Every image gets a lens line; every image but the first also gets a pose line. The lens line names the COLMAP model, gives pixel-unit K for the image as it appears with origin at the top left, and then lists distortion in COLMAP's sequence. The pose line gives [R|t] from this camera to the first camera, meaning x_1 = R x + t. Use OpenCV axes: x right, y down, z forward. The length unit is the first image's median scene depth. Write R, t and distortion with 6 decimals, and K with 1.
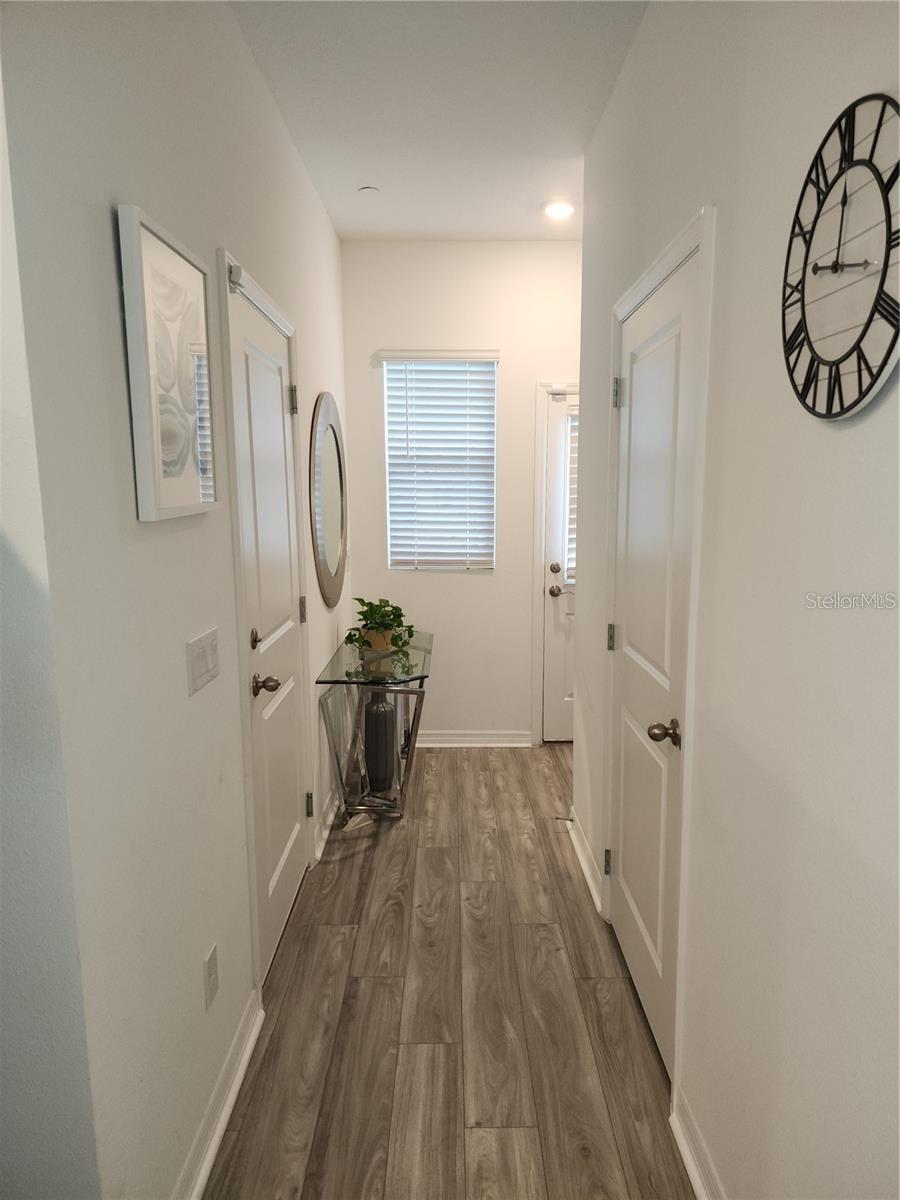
lens RADIAL K [[803.6, 0, 451.5], [0, 803.6, 610.7], [0, 0, 1]] dist [0.031342, -0.030300]
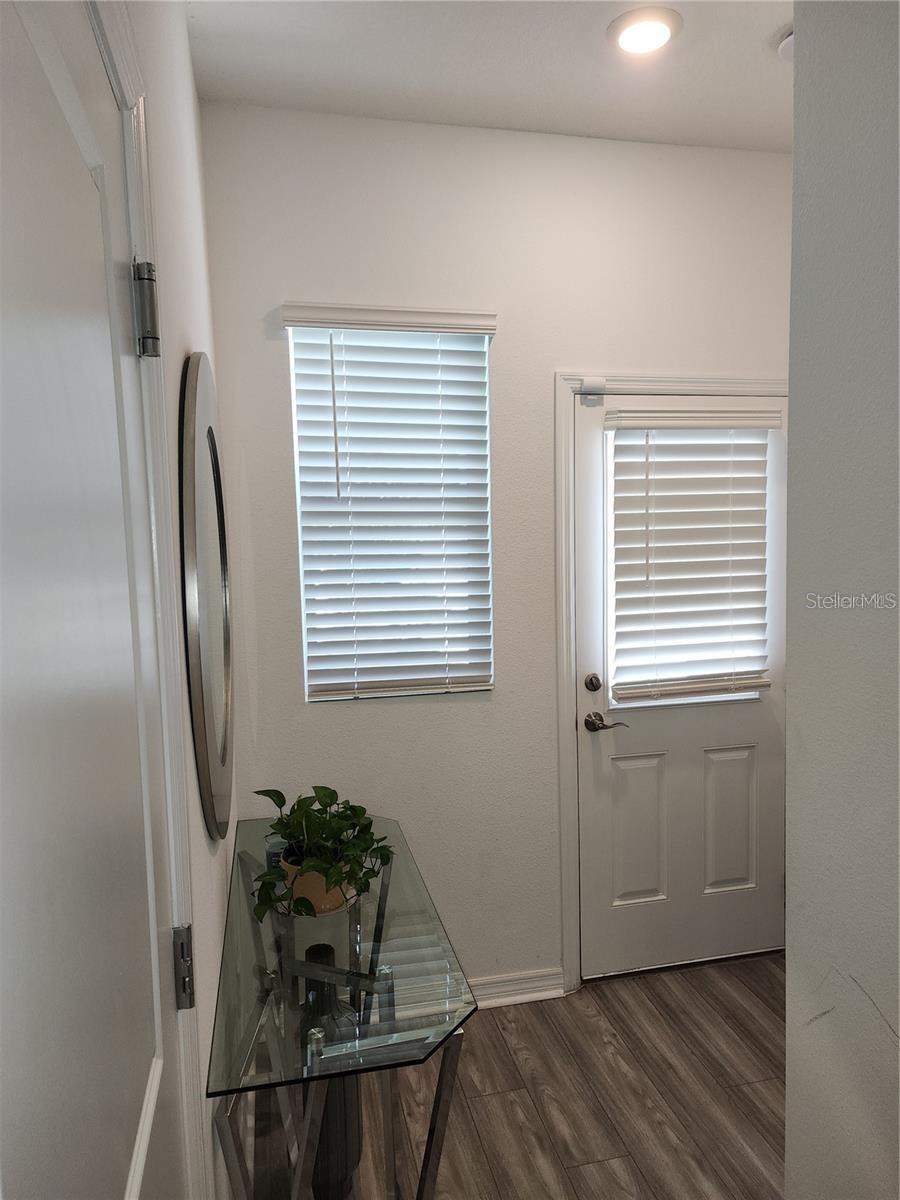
lens RADIAL K [[803.6, 0, 455.8], [0, 803.6, 589.0], [0, 0, 1]] dist [0.031342, -0.030300]
pose [[0.974026, -0.034000, 0.223868, -0.100702], [0.053292, 0.995312, -0.080704, -0.080880], [-0.220075, 0.090538, 0.971272, 0.449515]]
